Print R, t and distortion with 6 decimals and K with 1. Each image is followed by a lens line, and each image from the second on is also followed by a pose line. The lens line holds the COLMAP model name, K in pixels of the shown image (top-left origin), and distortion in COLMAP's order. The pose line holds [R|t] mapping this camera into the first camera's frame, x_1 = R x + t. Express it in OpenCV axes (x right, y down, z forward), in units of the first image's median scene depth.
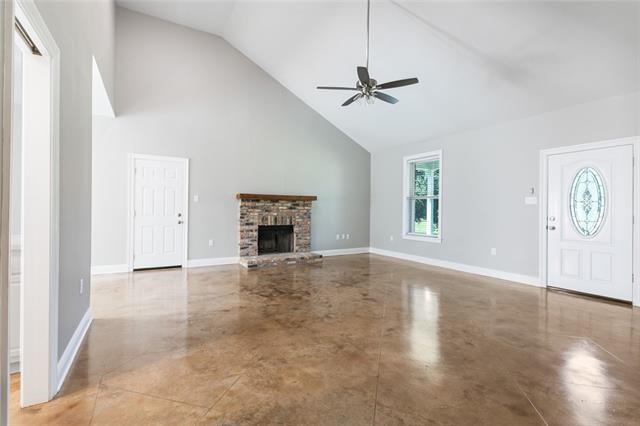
lens RADIAL K [[293.8, 0, 314.6], [0, 293.8, 210.7], [0, 0, 1]] dist [0.011793, -0.001299]
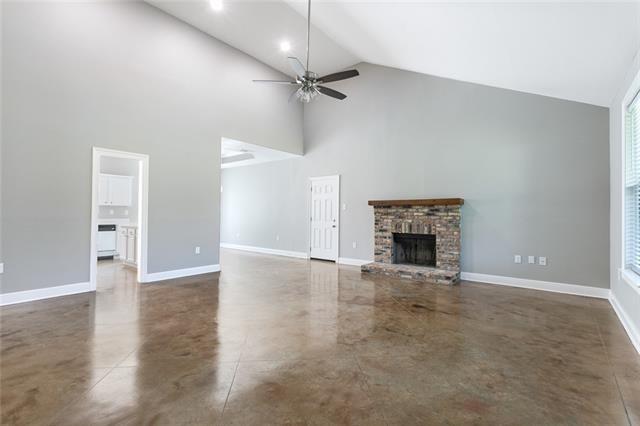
lens RADIAL K [[293.8, 0, 317.0], [0, 293.8, 213.4], [0, 0, 1]] dist [0.011793, -0.001299]
pose [[0.368606, -0.017140, -0.929428, 0.616141], [-0.011488, 0.999670, -0.022991, 0.012247], [0.929515, 0.019152, 0.368287, 0.415111]]
